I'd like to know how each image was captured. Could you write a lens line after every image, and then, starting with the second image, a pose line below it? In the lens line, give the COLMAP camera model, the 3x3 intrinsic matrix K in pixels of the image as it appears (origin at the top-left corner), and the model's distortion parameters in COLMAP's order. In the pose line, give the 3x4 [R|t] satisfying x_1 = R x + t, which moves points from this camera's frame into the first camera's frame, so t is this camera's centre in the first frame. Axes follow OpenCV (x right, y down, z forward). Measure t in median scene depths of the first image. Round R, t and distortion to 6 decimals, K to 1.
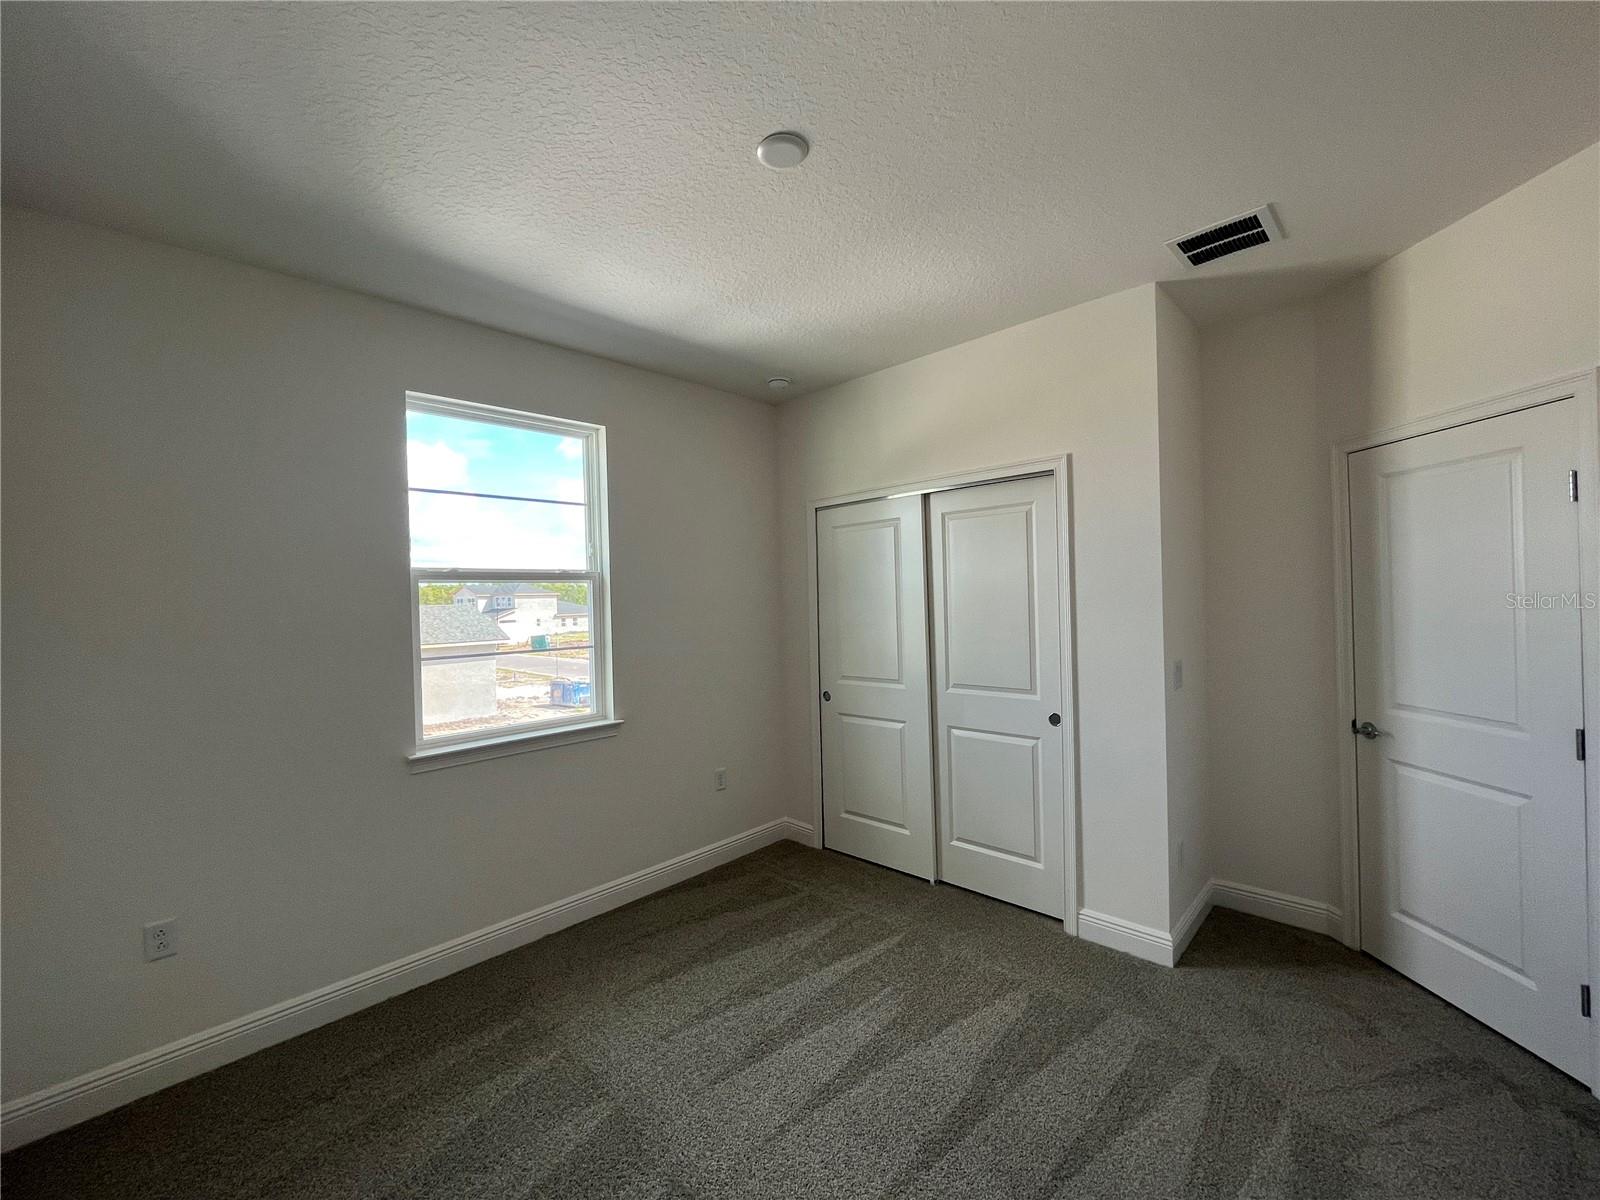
lens RADIAL K [[650.3, 0, 792.3], [0, 650.3, 602.5], [0, 0, 1]] dist [-0.001366, -0.000044]
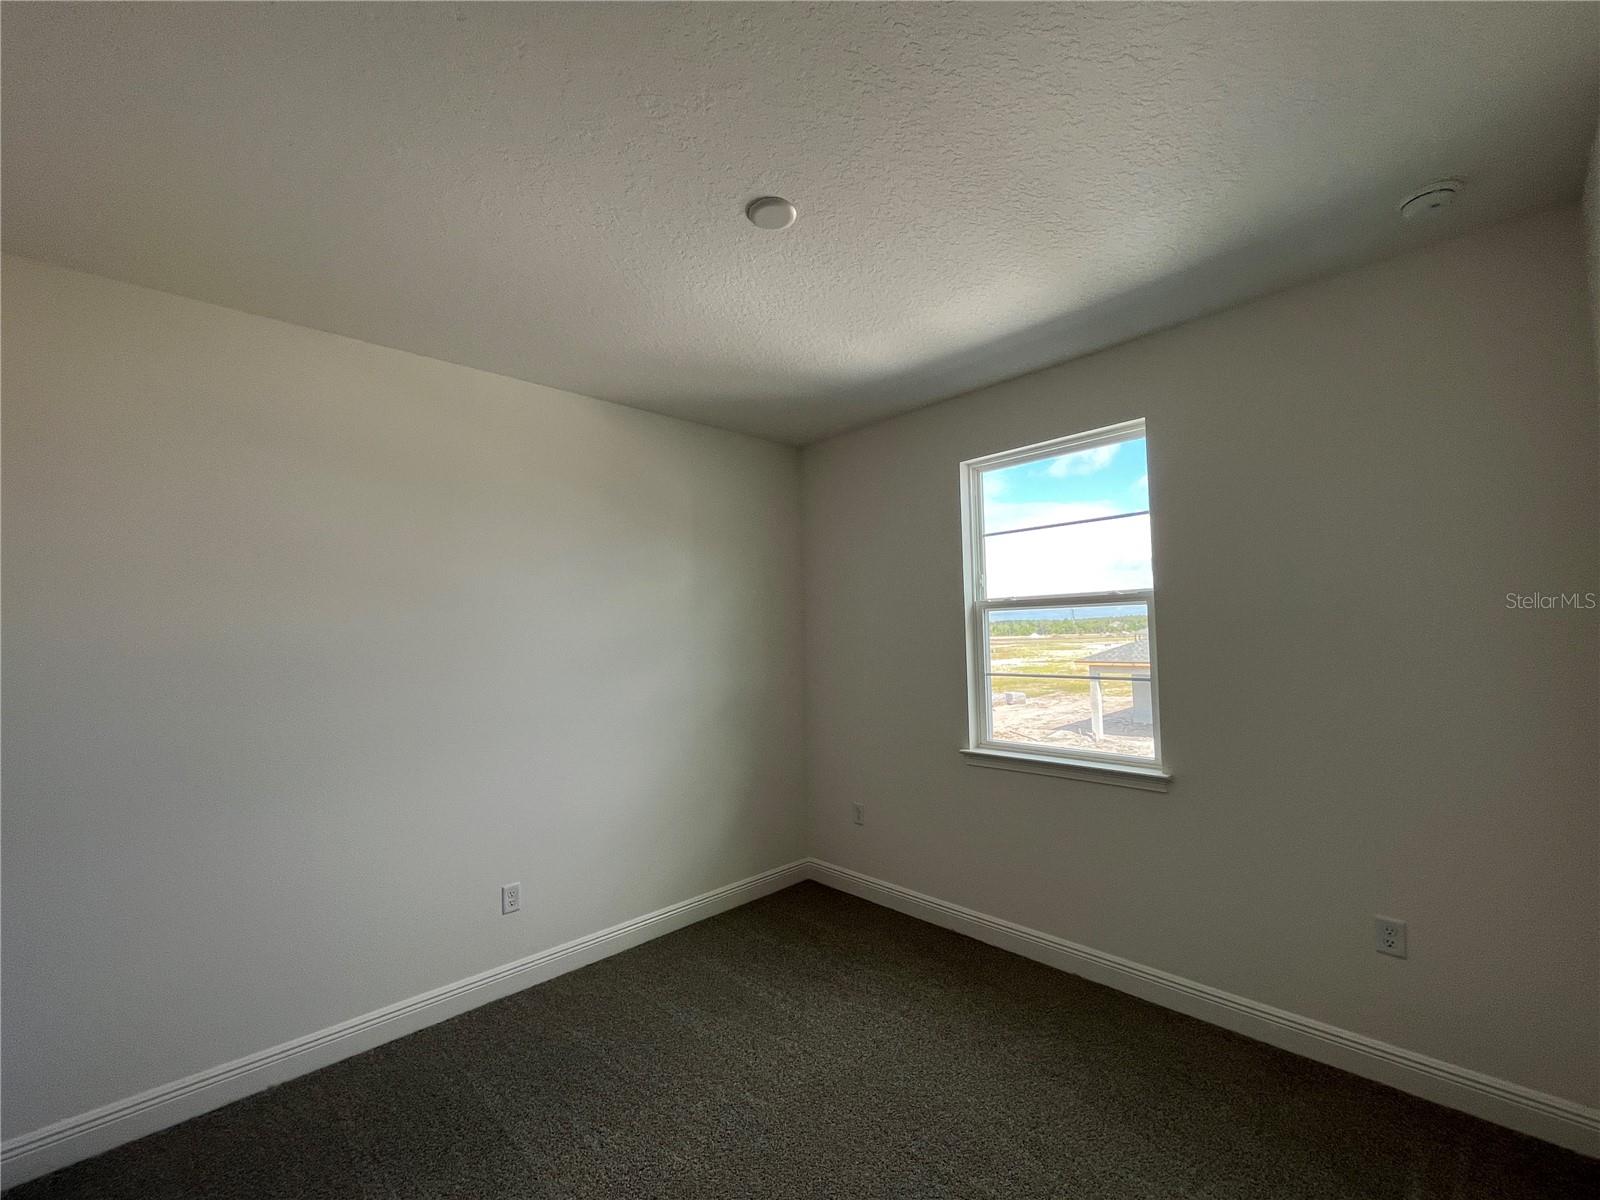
lens RADIAL K [[650.3, 0, 805.3], [0, 650.3, 598.8], [0, 0, 1]] dist [-0.001366, -0.000044]
pose [[0.000056, -0.024950, -0.999689, 0.591147], [0.010944, 0.999629, -0.024948, -0.023451], [0.999940, -0.010939, 0.000329, 0.599962]]
